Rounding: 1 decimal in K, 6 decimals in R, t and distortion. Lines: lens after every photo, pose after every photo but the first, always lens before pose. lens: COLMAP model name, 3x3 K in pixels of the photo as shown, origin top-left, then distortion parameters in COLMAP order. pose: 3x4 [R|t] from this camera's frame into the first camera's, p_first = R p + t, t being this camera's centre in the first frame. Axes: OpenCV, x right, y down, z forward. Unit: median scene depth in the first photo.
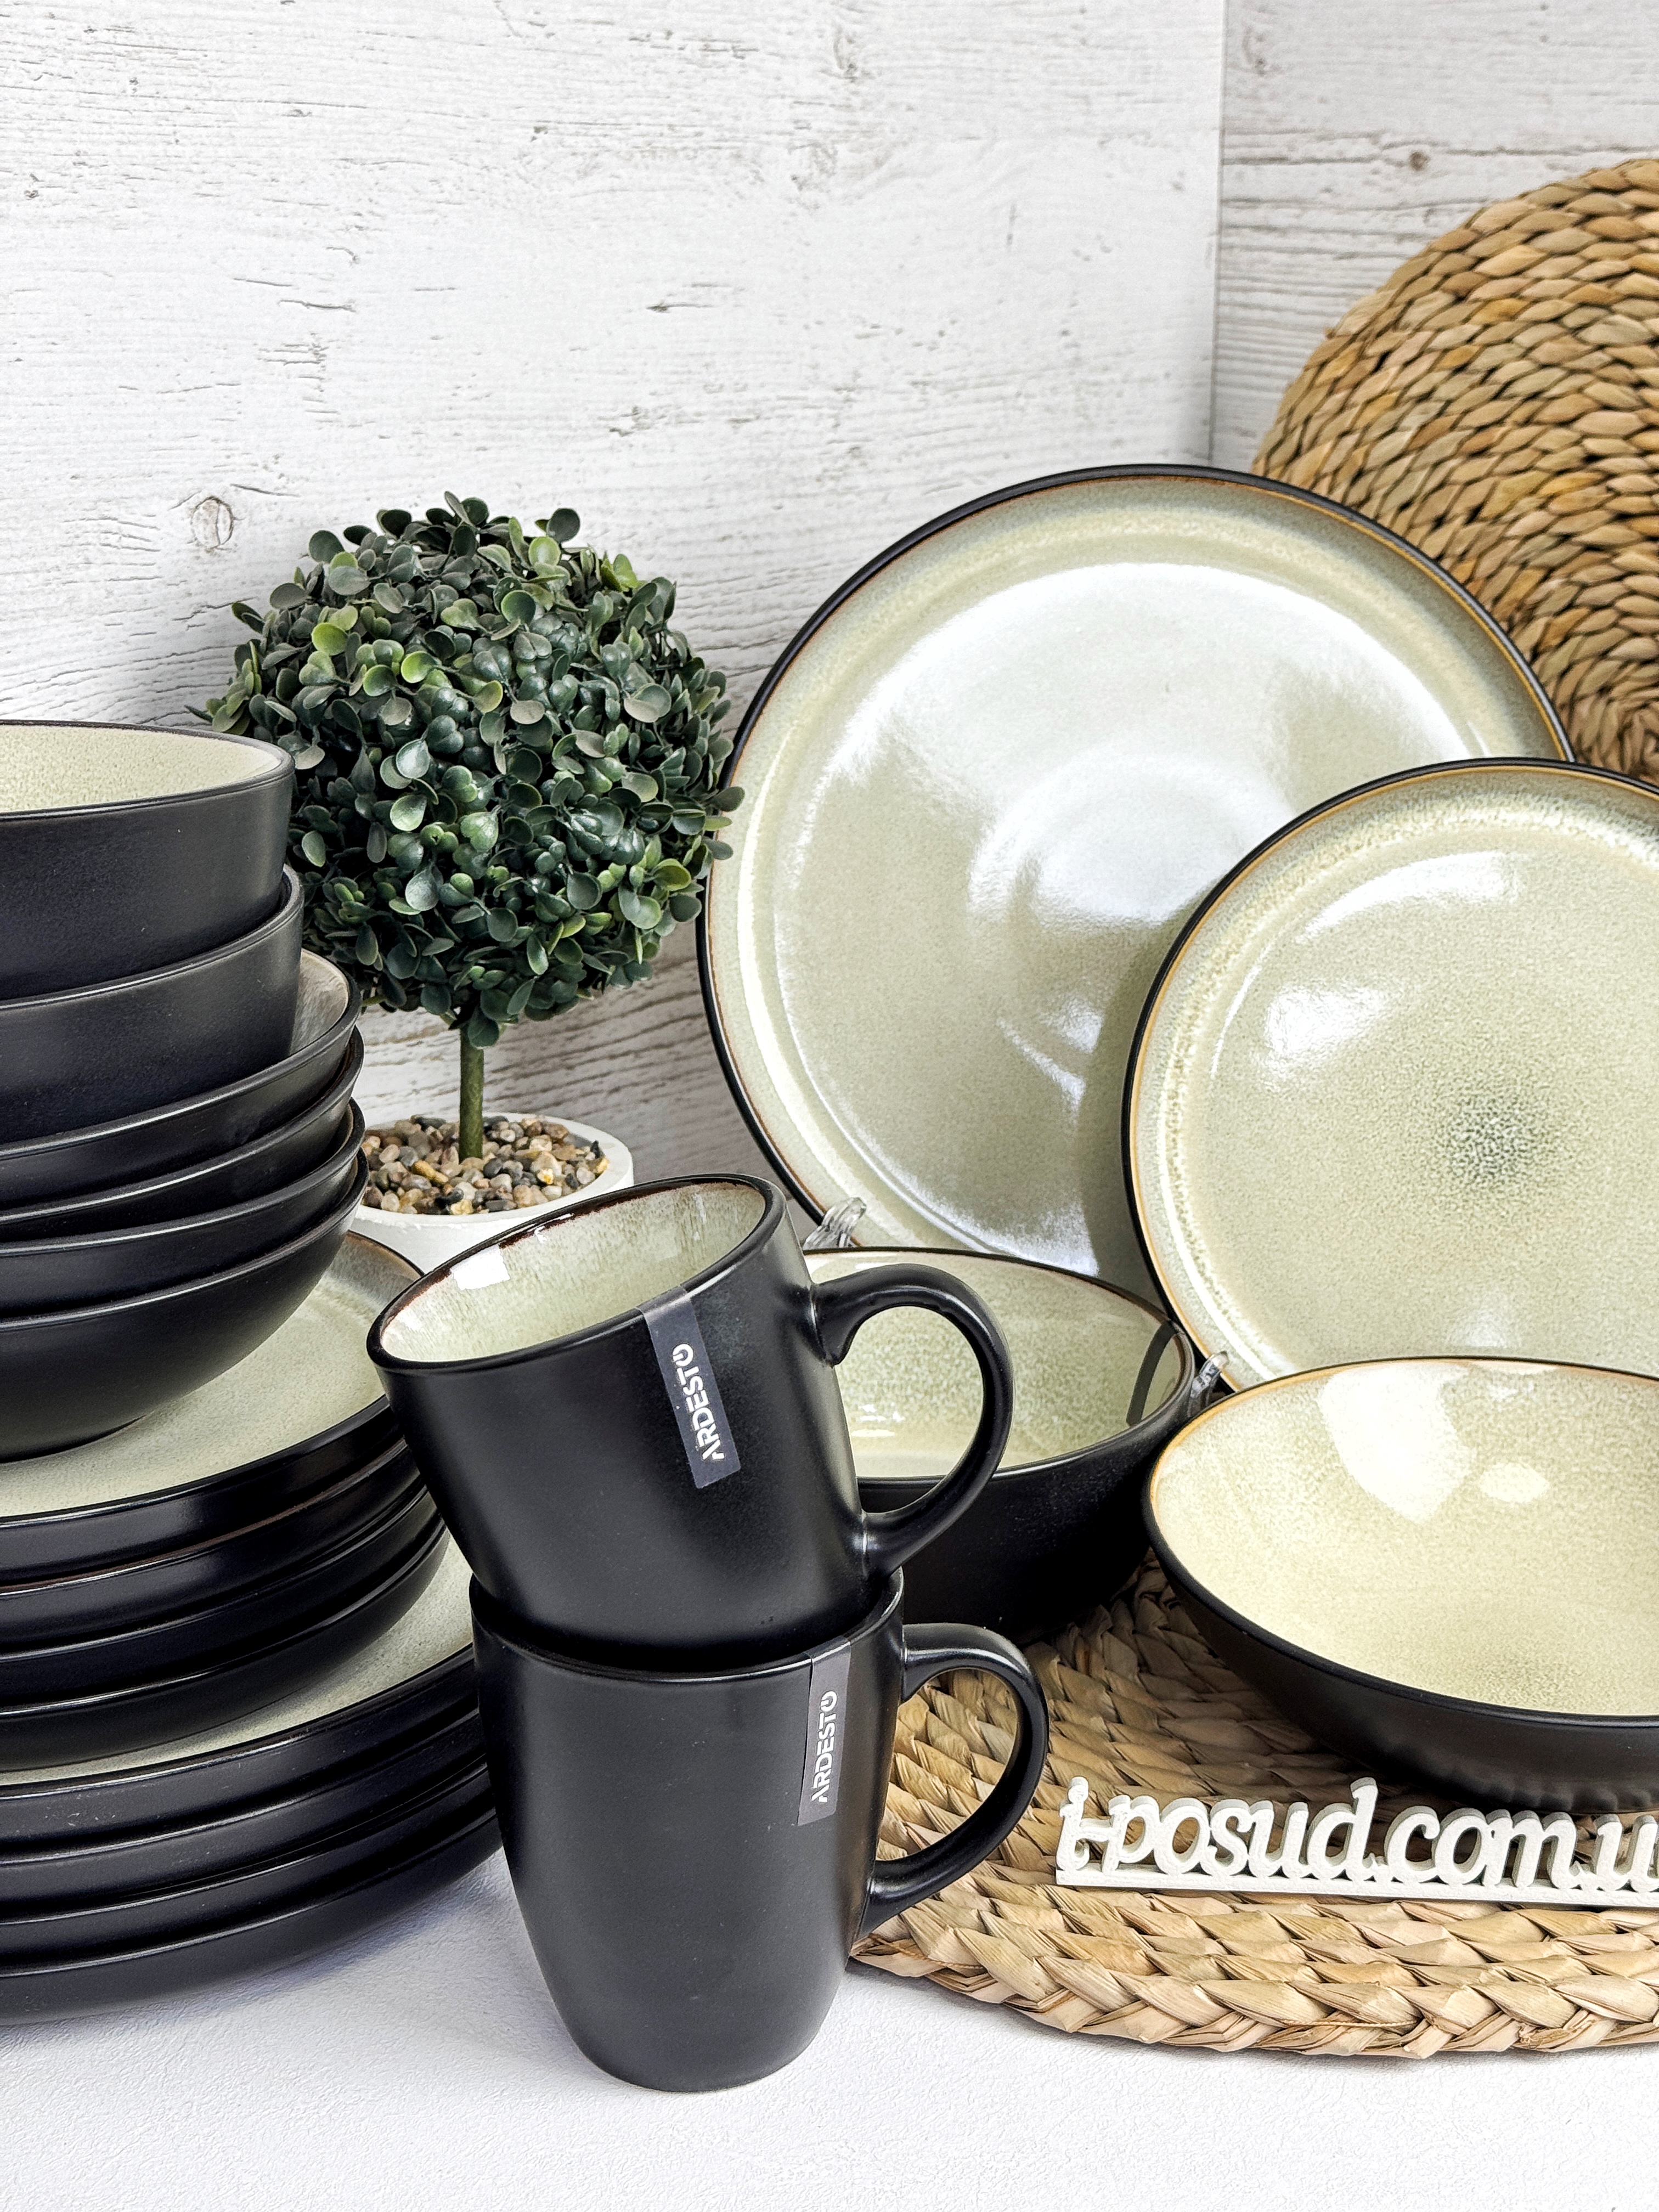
lens RADIAL K [[3129.0, 0, 826.3], [0, 3129.0, 1111.5], [0, 0, 1]] dist [0.232021, -0.534295]
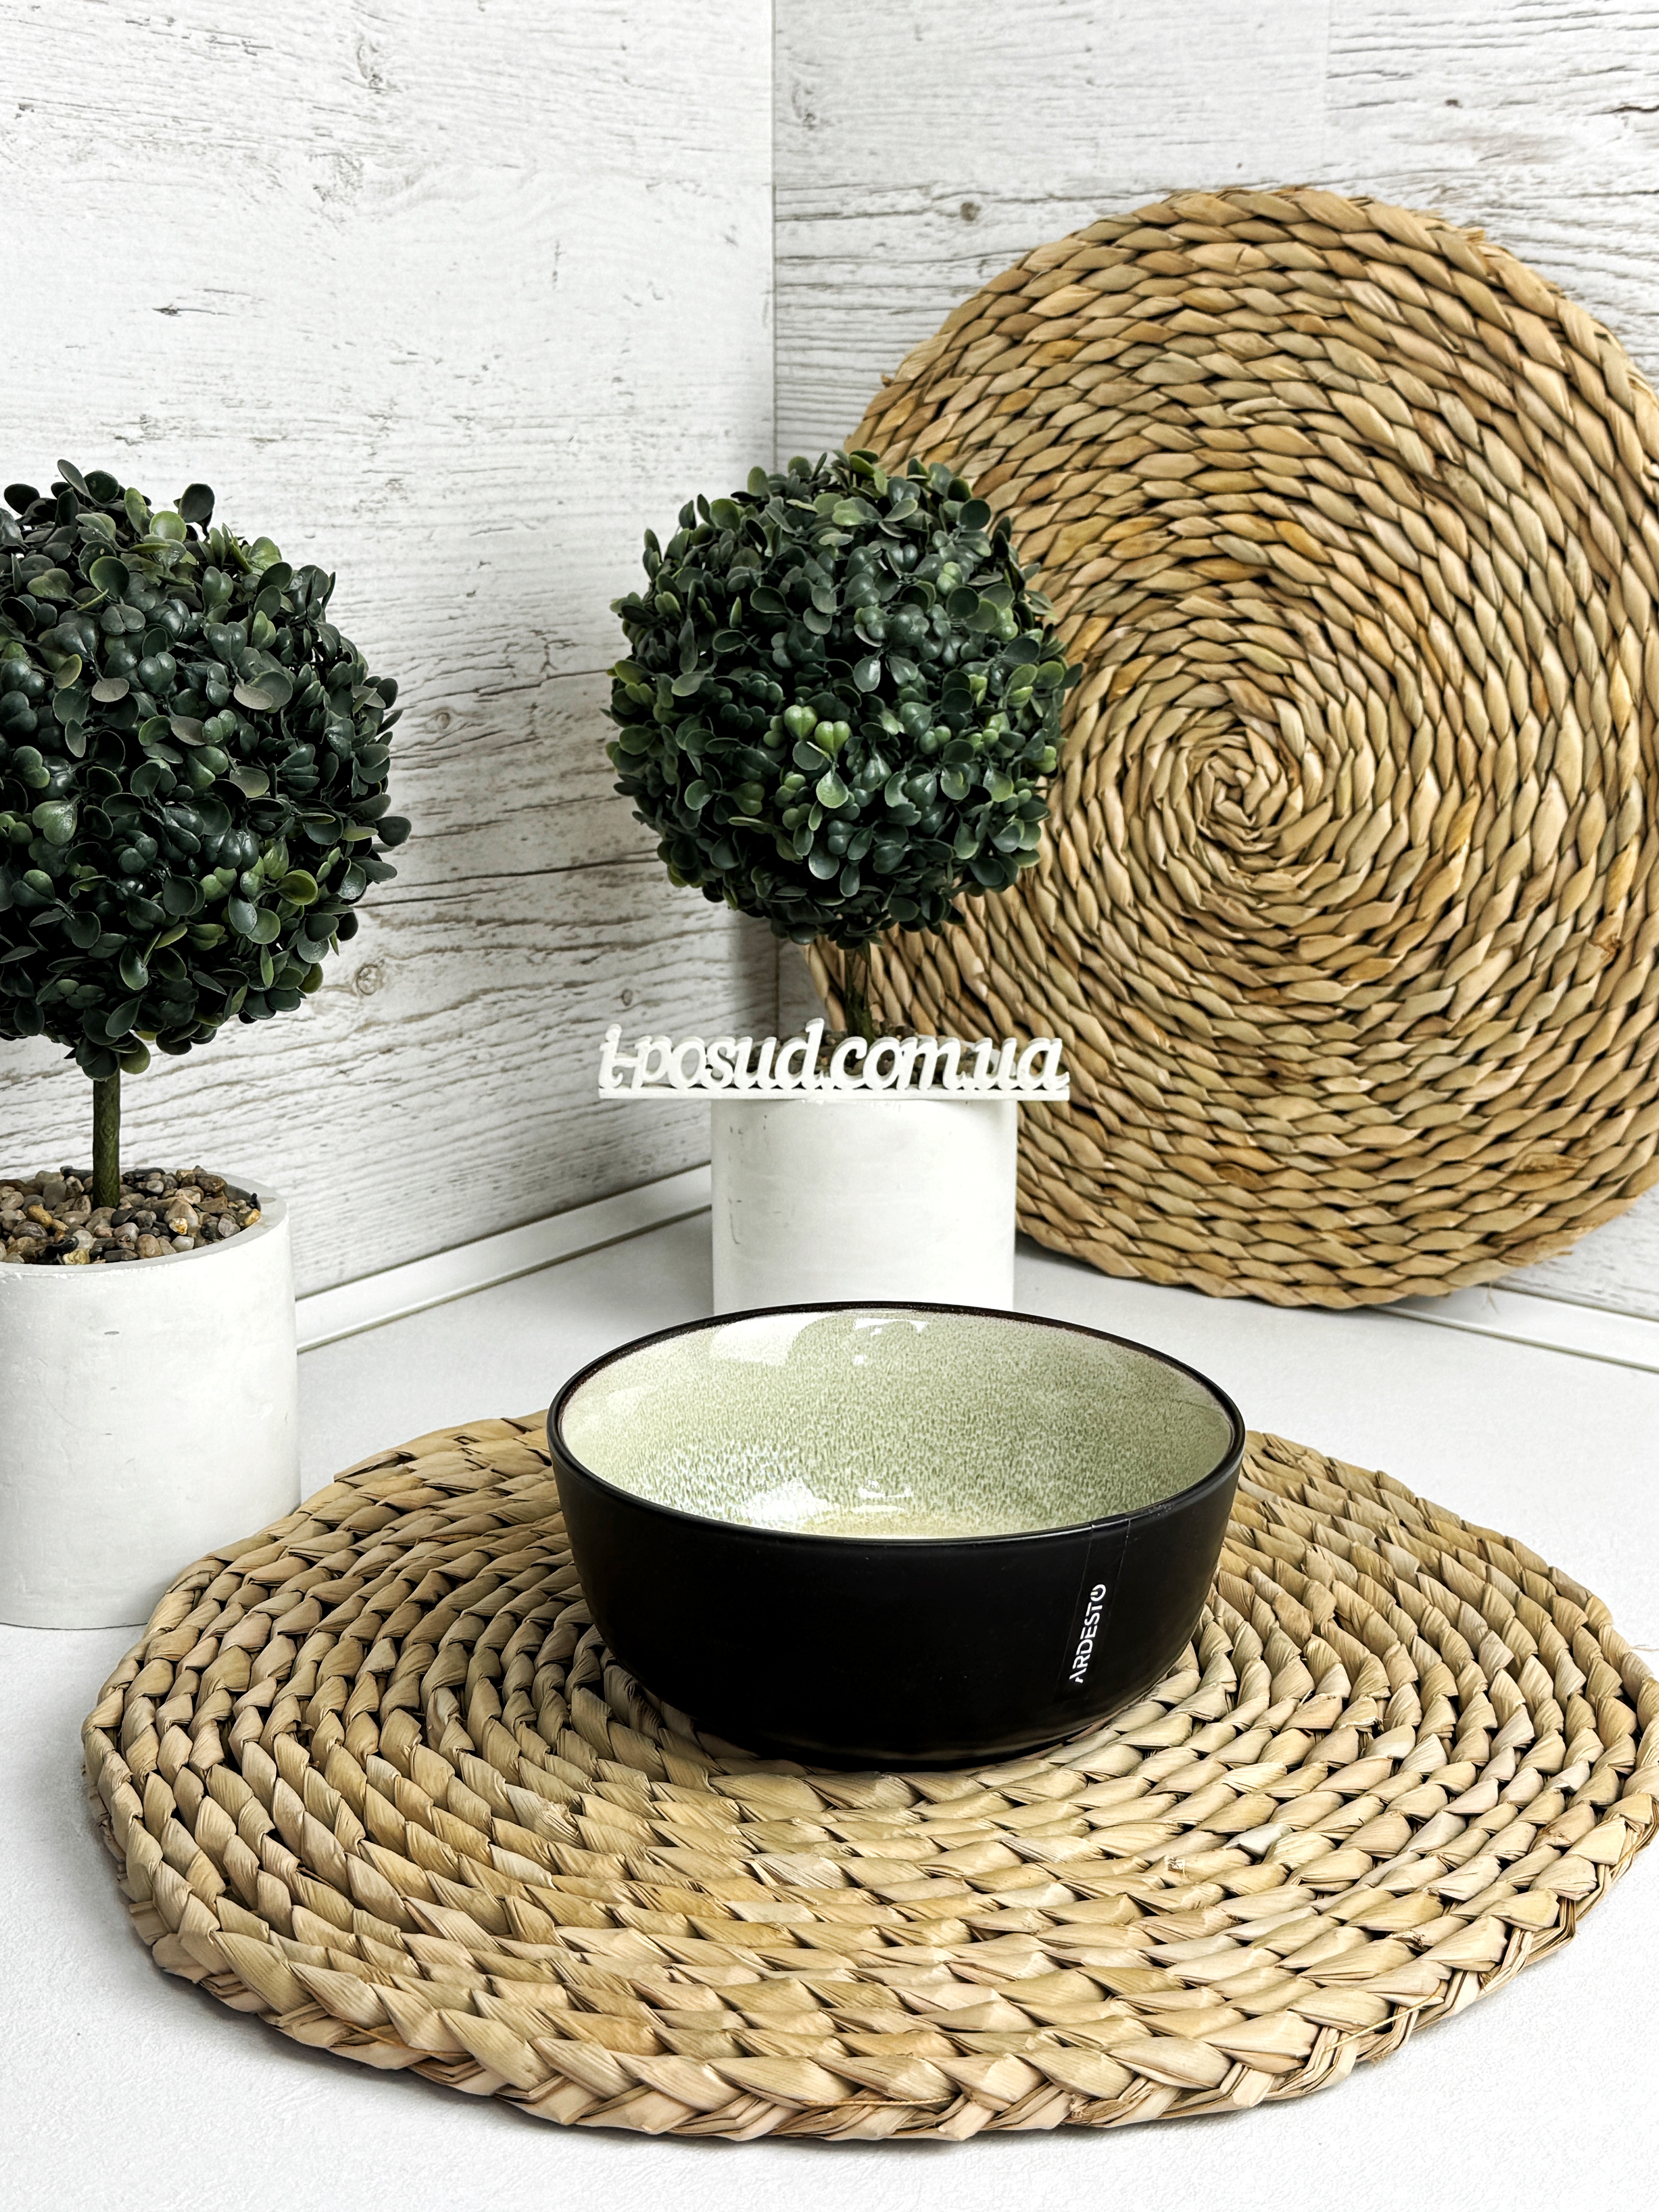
lens RADIAL K [[2951.0, 0, 828.9], [0, 2951.0, 1123.4], [0, 0, 1]] dist [0.213396, -0.503342]
pose [[0.992795, -0.018551, 0.118381, 0.028565], [0.025865, 0.997830, -0.060548, 0.038993], [-0.117001, 0.063174, 0.991121, 0.110315]]
